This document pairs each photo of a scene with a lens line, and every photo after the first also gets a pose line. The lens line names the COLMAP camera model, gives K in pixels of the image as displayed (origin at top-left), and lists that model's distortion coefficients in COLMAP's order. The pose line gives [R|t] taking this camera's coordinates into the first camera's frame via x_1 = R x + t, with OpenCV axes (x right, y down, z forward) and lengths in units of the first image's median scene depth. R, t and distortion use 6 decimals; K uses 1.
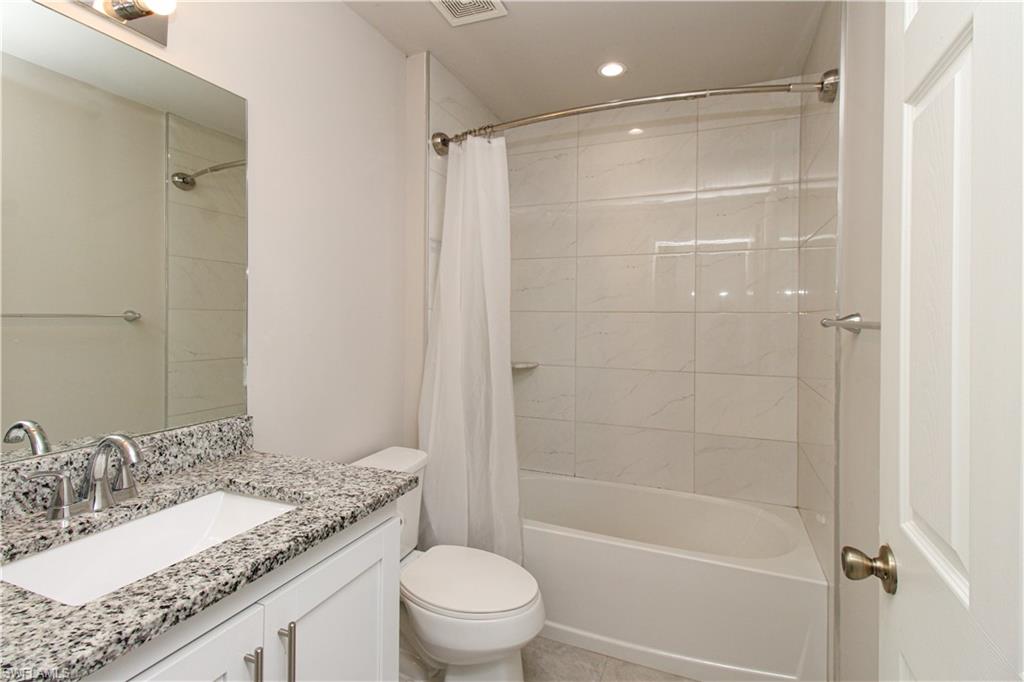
lens RADIAL K [[471.1, 0, 513.2], [0, 471.1, 324.4], [0, 0, 1]] dist [0.000966, -0.014402]
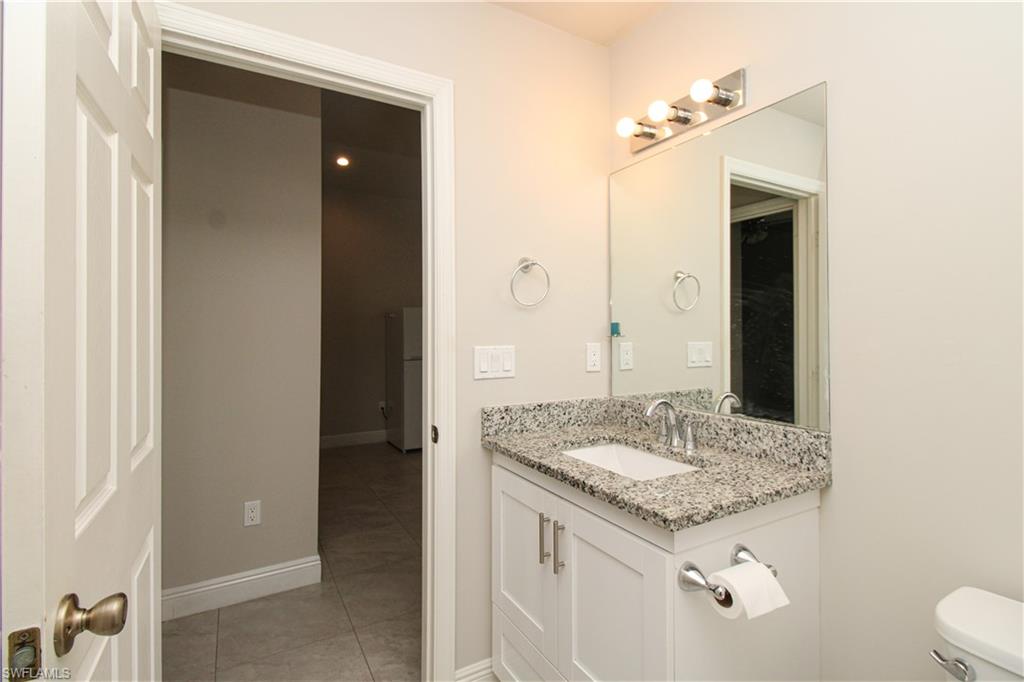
lens RADIAL K [[471.1, 0, 513.2], [0, 471.1, 324.4], [0, 0, 1]] dist [0.000966, -0.014402]
pose [[-0.606801, -0.016004, -0.794693, 0.656797], [-0.011876, 0.999868, -0.011068, 0.003981], [0.794765, 0.002722, -0.606911, 1.394281]]
